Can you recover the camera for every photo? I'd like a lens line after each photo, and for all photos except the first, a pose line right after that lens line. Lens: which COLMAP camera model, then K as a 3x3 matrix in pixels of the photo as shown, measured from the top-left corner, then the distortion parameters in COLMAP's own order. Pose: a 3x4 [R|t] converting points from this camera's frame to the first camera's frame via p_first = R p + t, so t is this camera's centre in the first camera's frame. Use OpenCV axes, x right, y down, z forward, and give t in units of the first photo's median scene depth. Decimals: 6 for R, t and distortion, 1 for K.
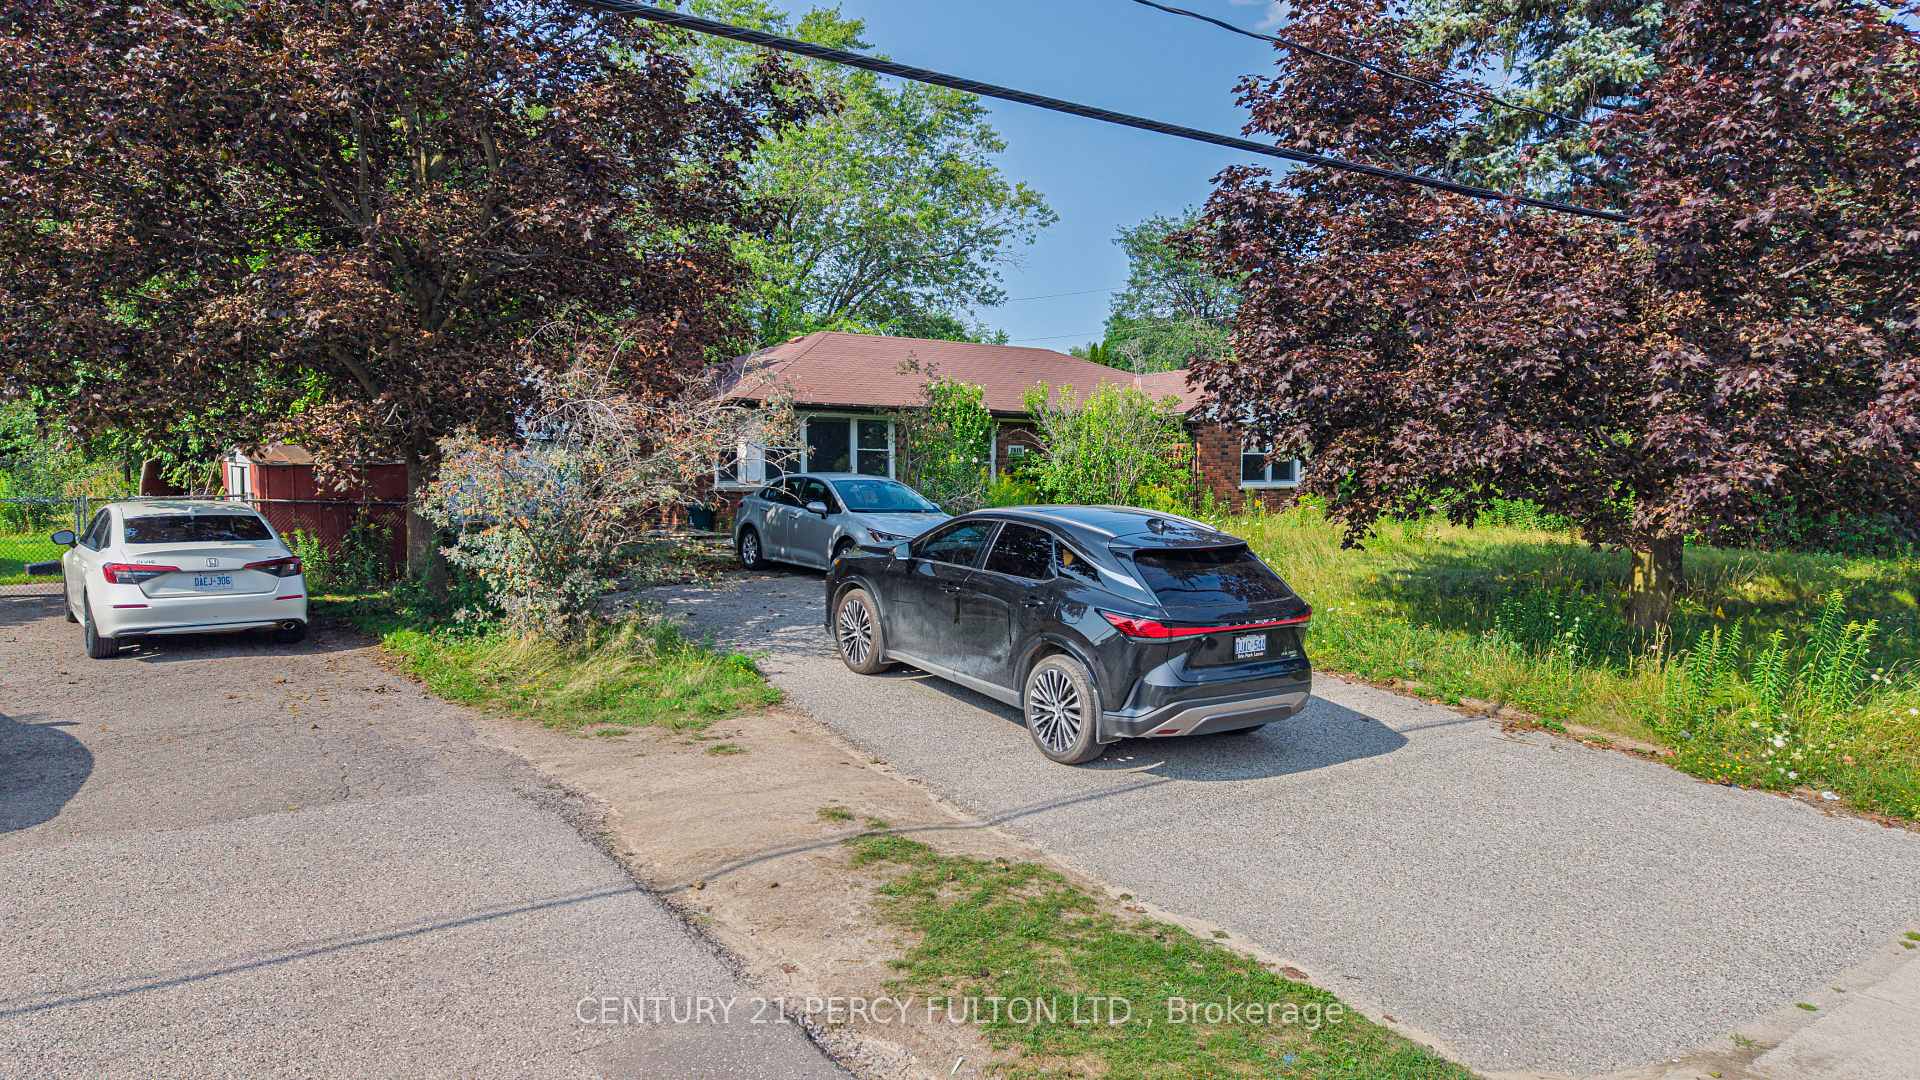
lens RADIAL K [[1272.7, 0, 960.0], [0, 1272.7, 540.0], [0, 0, 1]] dist [0.071442, -0.073181]
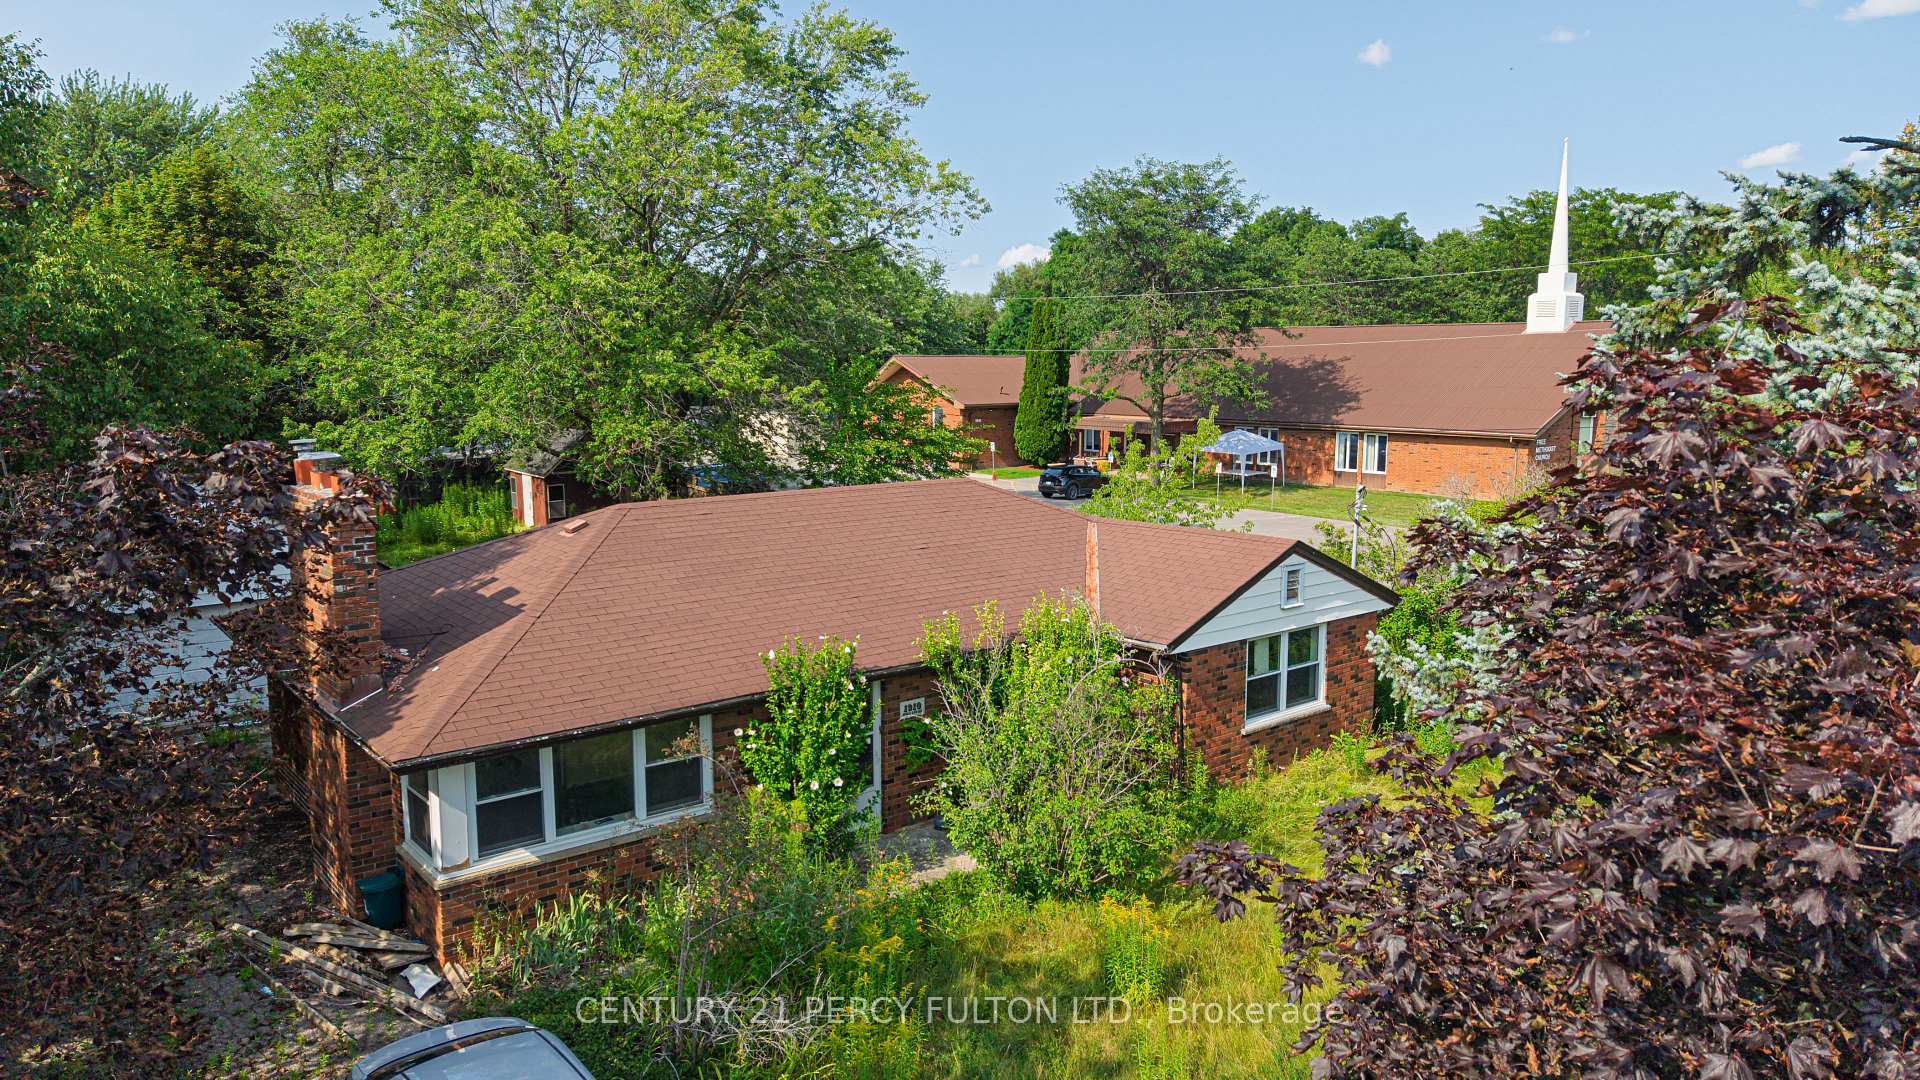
lens RADIAL K [[1272.8, 0, 960.0], [0, 1272.8, 540.0], [0, 0, 1]] dist [0.055228, -0.062097]
pose [[0.999120, -0.009876, 0.040758, 0.100971], [0.006046, 0.995644, 0.093036, -0.511146], [-0.041499, -0.092708, 0.994828, 0.836991]]
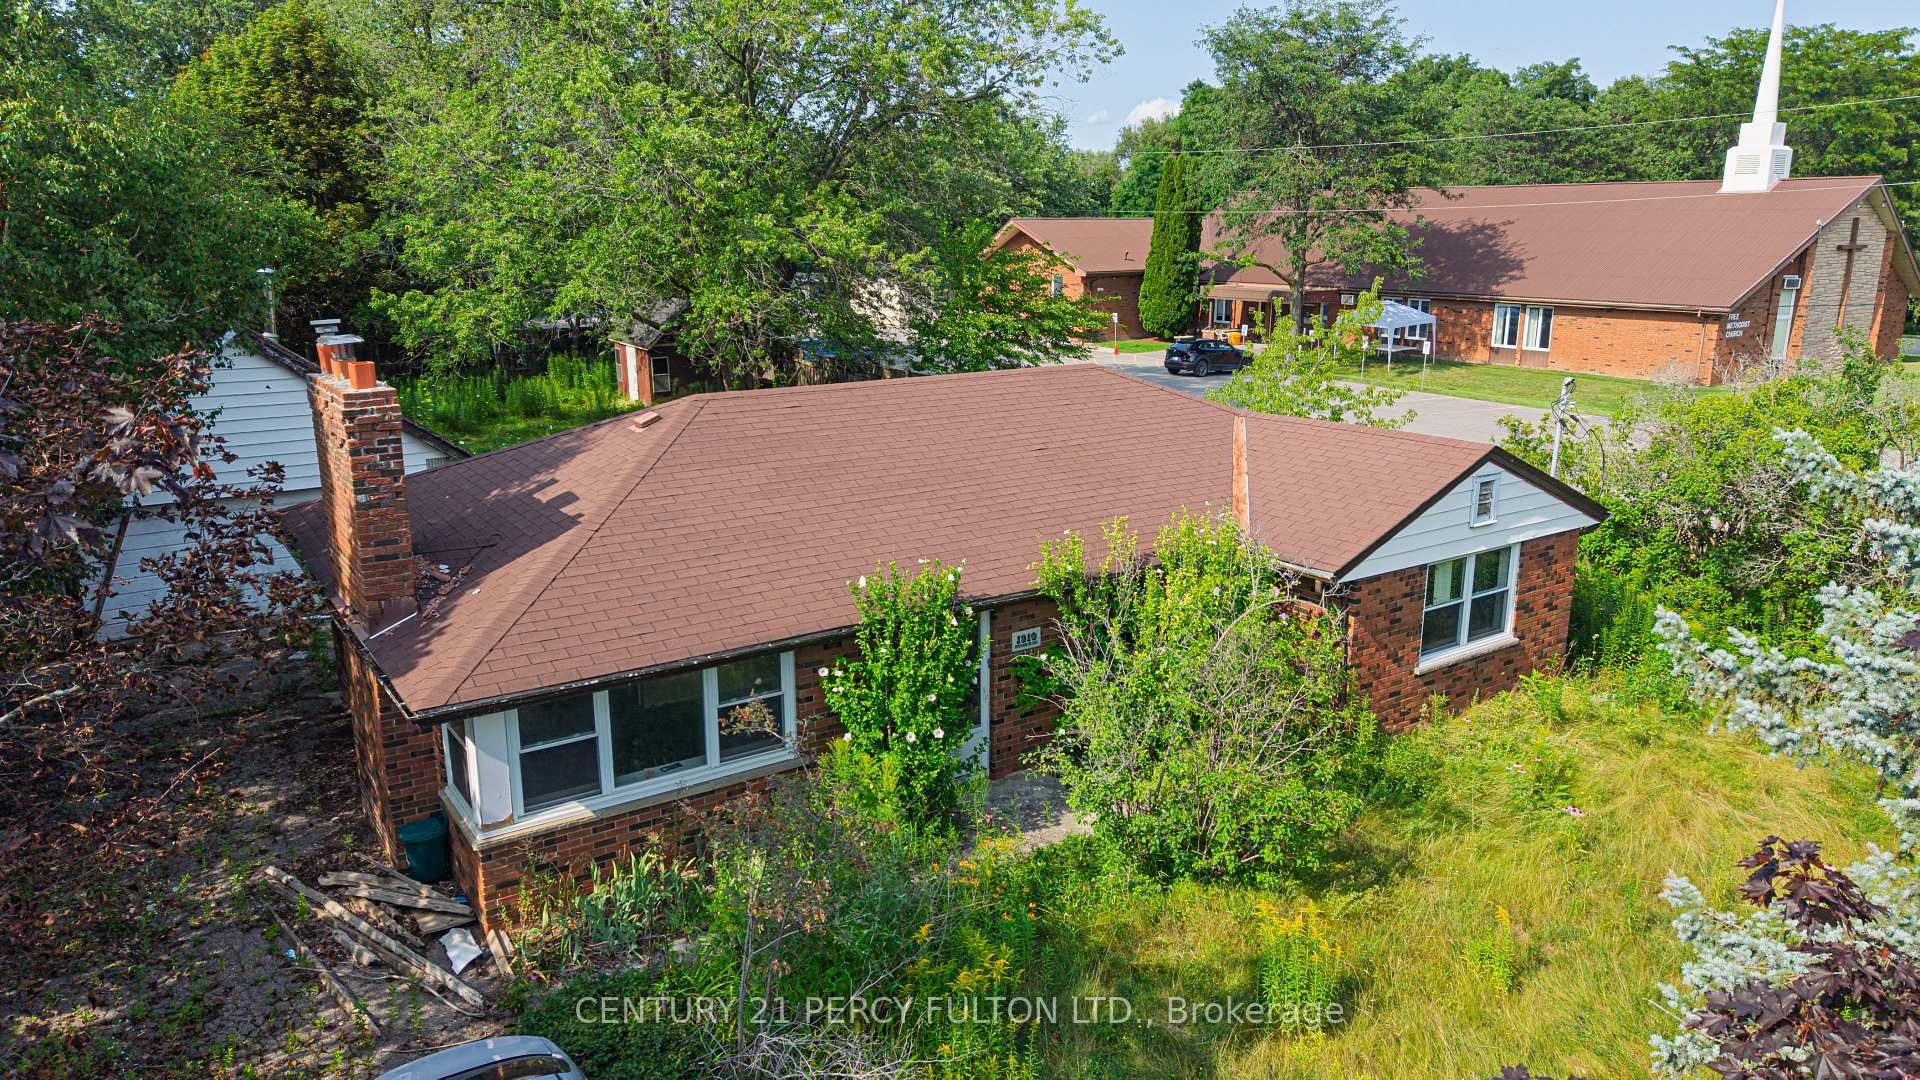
lens RADIAL K [[1271.0, 0, 960.0], [0, 1271.0, 540.0], [0, 0, 1]] dist [0.031663, -0.027638]
pose [[0.998768, 0.007737, -0.049014, 0.098408], [0.001967, 0.980819, 0.194910, -0.524139], [0.049582, -0.194767, 0.979596, 1.075408]]
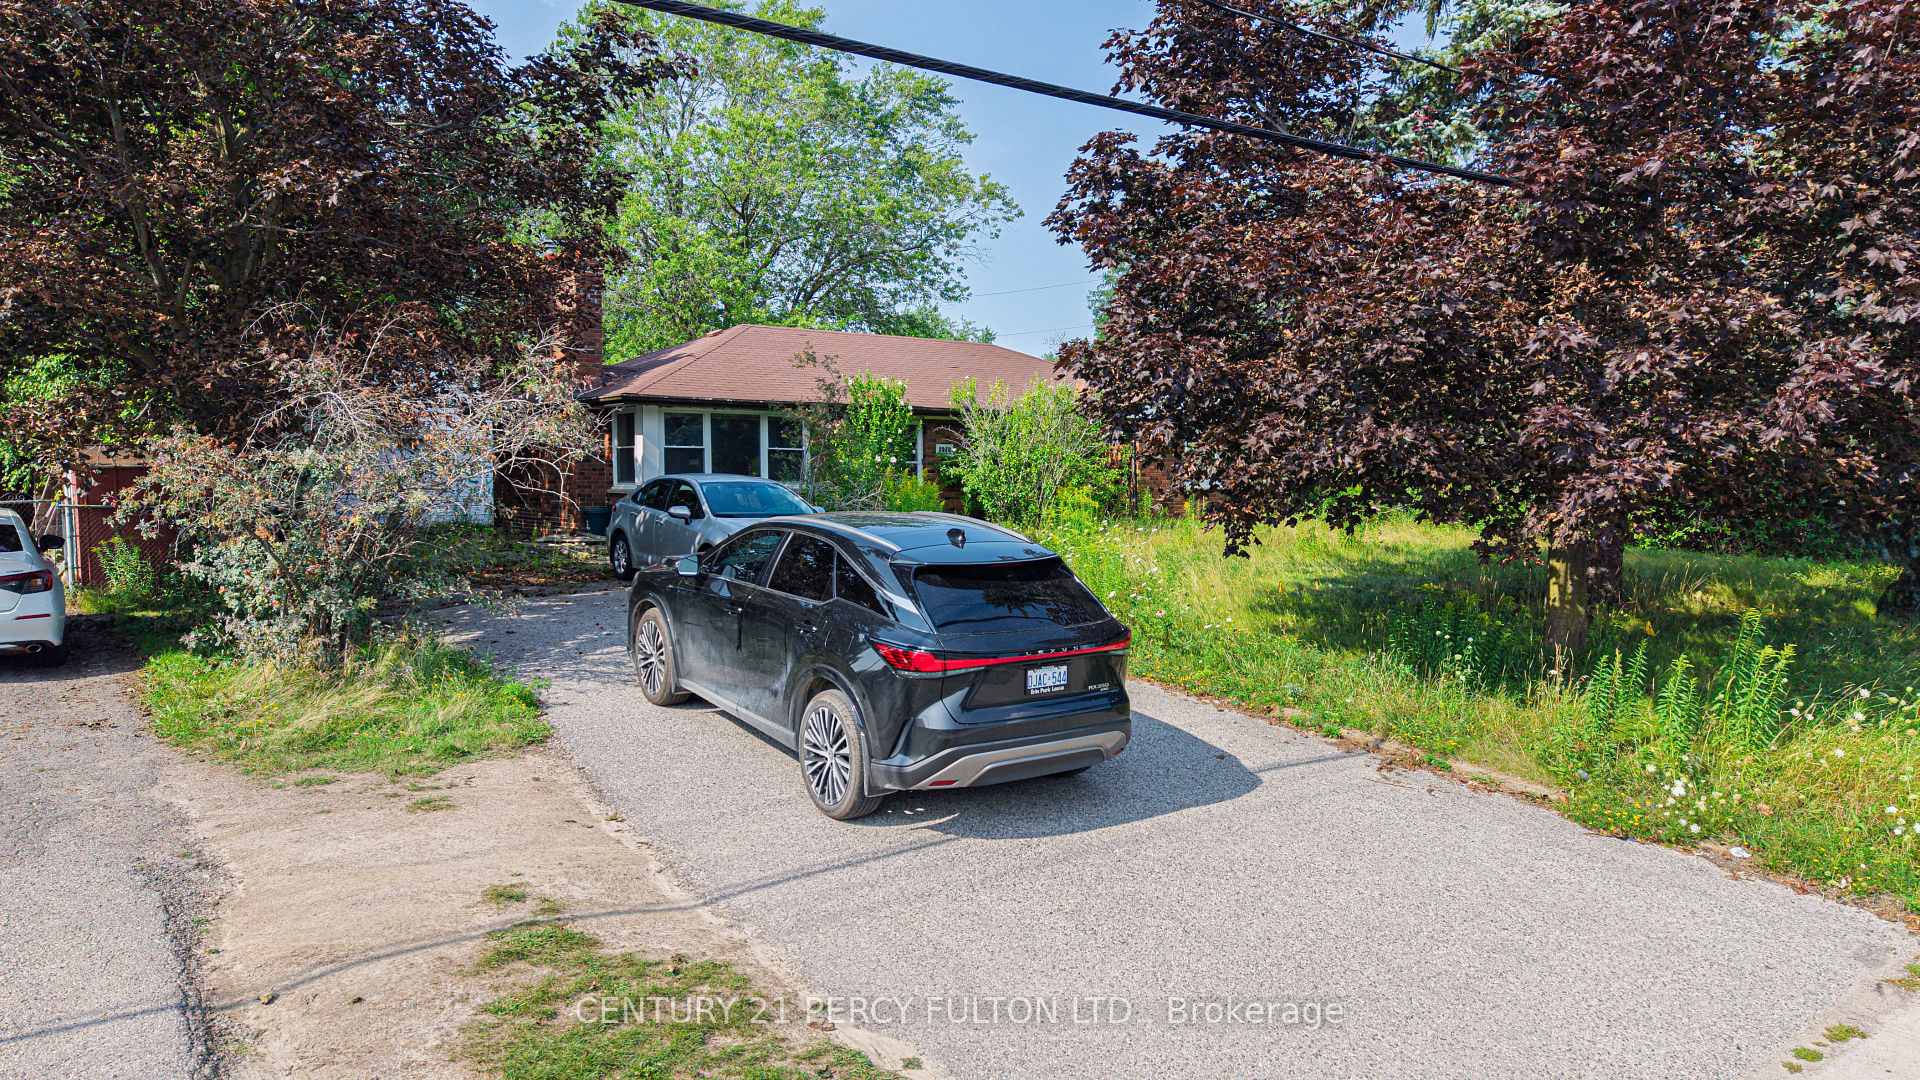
lens RADIAL K [[1272.8, 0, 960.0], [0, 1272.8, 540.0], [0, 0, 1]] dist [0.055228, -0.062097]
pose [[0.999985, -0.002576, -0.004838, 0.141052], [0.002575, 0.999997, -0.000255, -0.007366], [0.004839, 0.000243, 0.999988, 0.129790]]
